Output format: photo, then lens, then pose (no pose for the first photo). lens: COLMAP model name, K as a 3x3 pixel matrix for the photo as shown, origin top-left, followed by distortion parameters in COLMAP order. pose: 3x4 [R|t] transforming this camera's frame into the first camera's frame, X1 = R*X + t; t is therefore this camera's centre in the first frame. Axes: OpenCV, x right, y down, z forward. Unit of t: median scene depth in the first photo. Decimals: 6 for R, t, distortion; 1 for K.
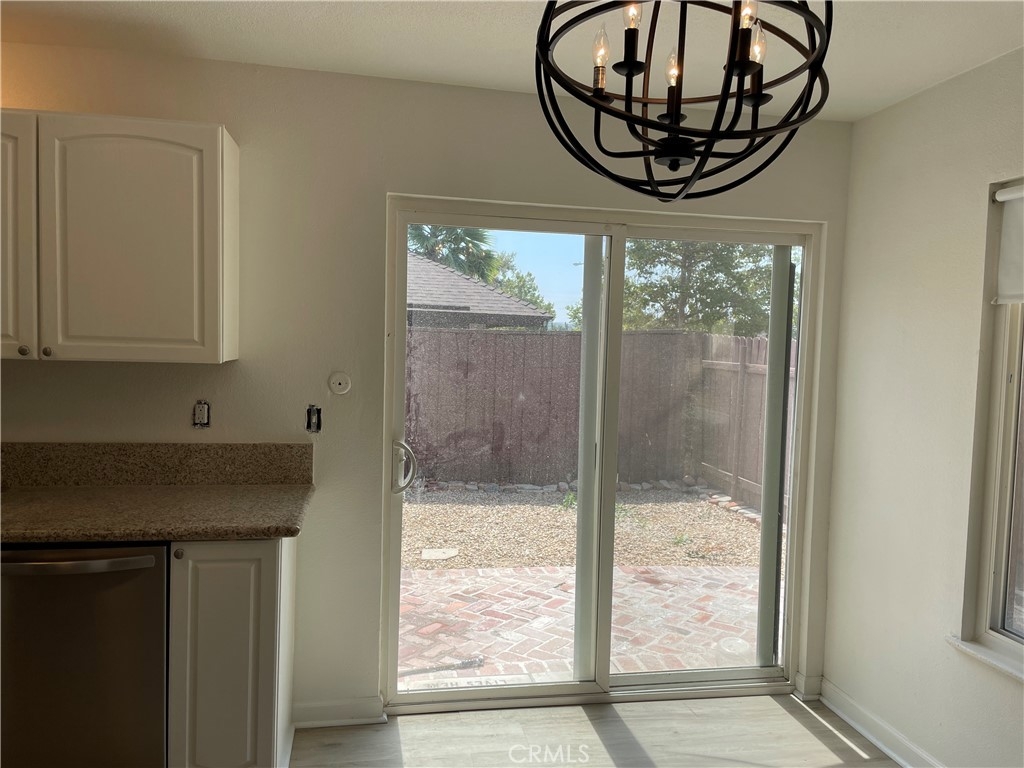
lens RADIAL K [[770.8, 0, 522.0], [0, 770.8, 387.6], [0, 0, 1]] dist [0.093757, -0.121412]
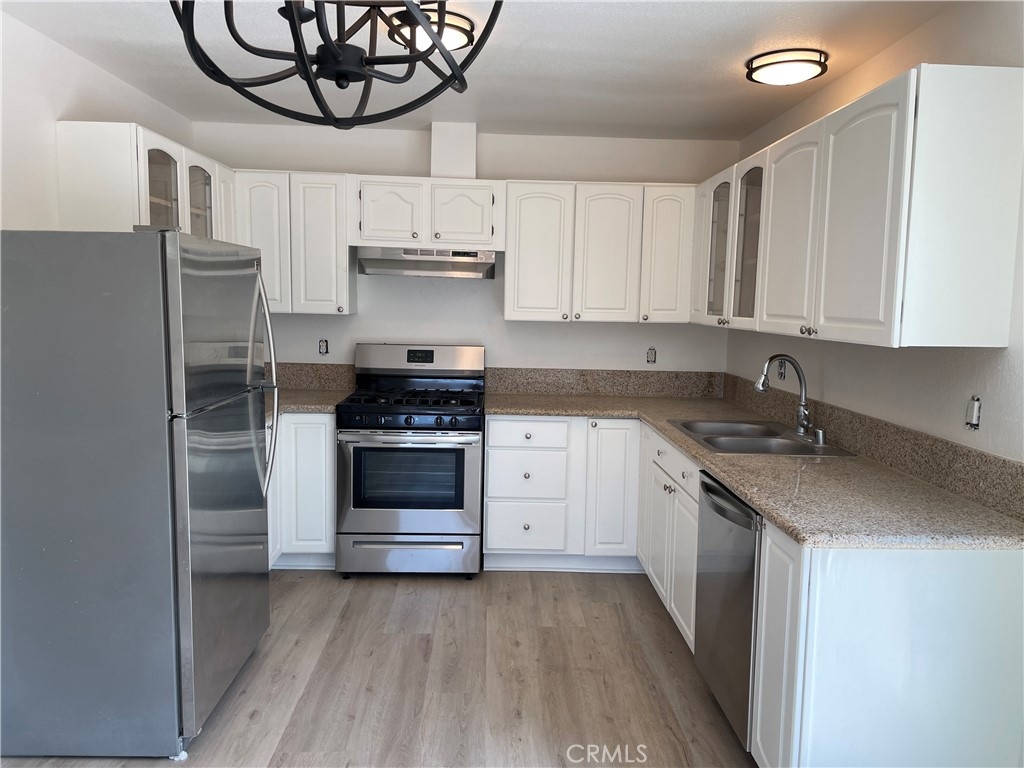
lens RADIAL K [[770.8, 0, 522.0], [0, 770.8, 387.6], [0, 0, 1]] dist [0.093757, -0.121412]
pose [[-0.147016, 0.078558, -0.986010, 0.494428], [-0.081532, 0.992487, 0.091231, -0.030083], [0.985768, 0.093803, -0.139507, 0.669720]]
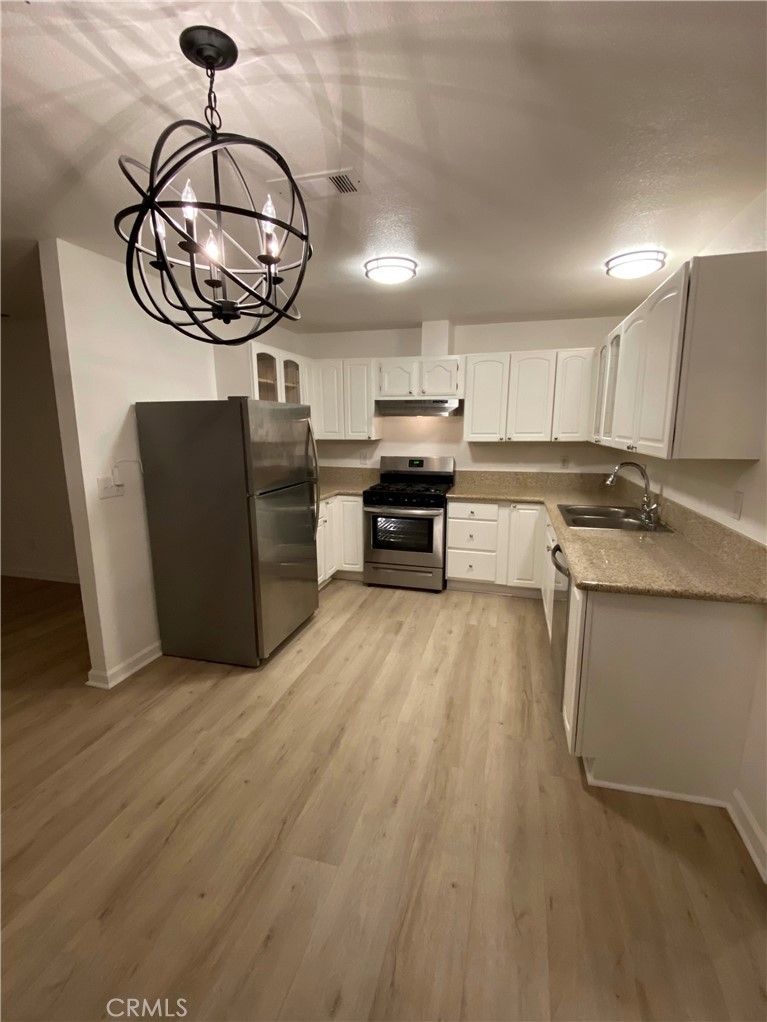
lens RADIAL K [[455.7, 0, 388.3], [0, 455.7, 514.6], [0, 0, 1]] dist [0.058501, -0.000170]
pose [[-0.441140, 0.141161, -0.886267, 0.448337], [-0.061835, 0.980424, 0.186937, -0.050962], [0.895306, 0.137268, -0.423775, 0.862427]]
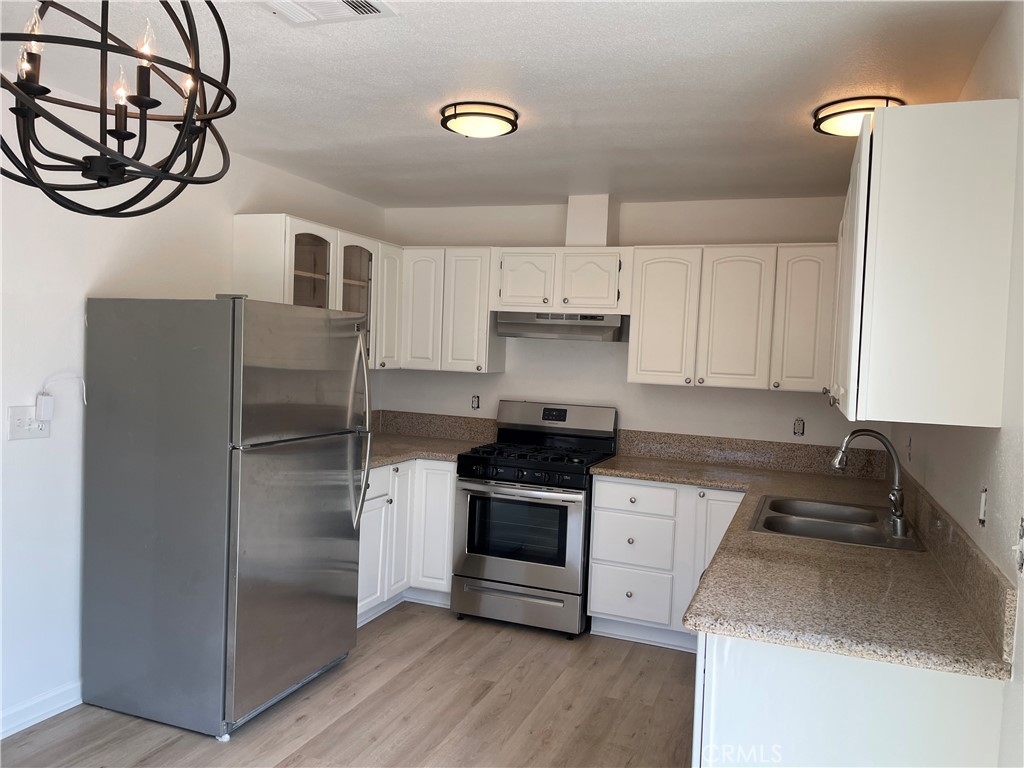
lens RADIAL K [[770.8, 0, 522.0], [0, 770.8, 387.6], [0, 0, 1]] dist [0.093757, -0.121412]
pose [[-0.520102, -0.017571, -0.853924, 0.400104], [-0.106693, 0.993294, 0.044546, -0.057532], [0.847414, 0.114276, -0.518488, 1.042460]]
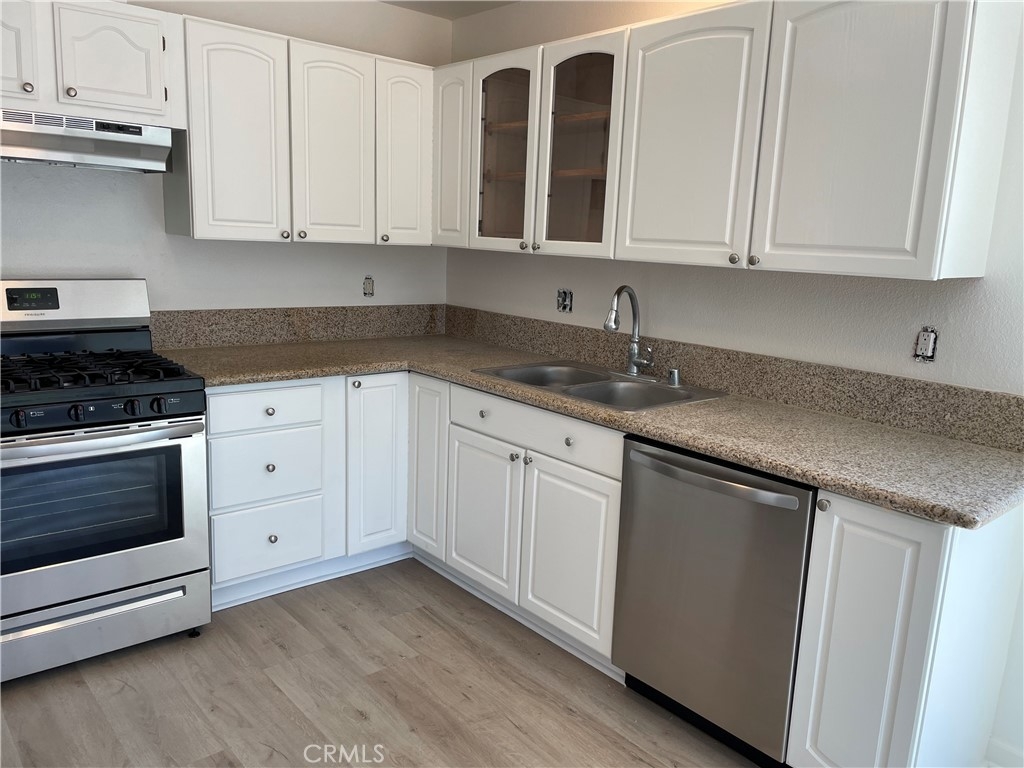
lens RADIAL K [[770.8, 0, 522.0], [0, 770.8, 387.6], [0, 0, 1]] dist [0.093757, -0.121412]
pose [[0.507434, 0.160176, -0.846673, 0.071000], [-0.075741, 0.987059, 0.141341, -0.004787], [0.858355, -0.007594, 0.512999, 0.238897]]
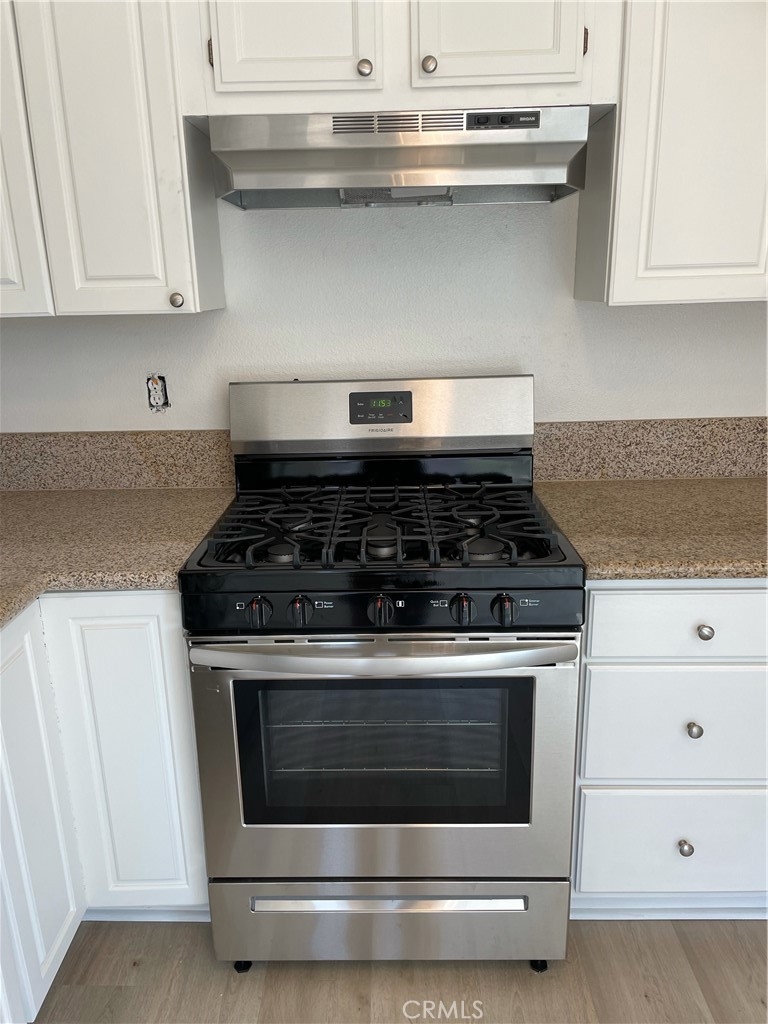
lens RADIAL K [[770.8, 0, 371.6], [0, 770.8, 519.0], [0, 0, 1]] dist [0.093757, -0.121412]
pose [[-0.207269, 0.254325, -0.944647, -0.425243], [-0.032041, 0.963334, 0.266386, -0.016269], [0.977759, 0.085481, -0.191520, 0.351610]]
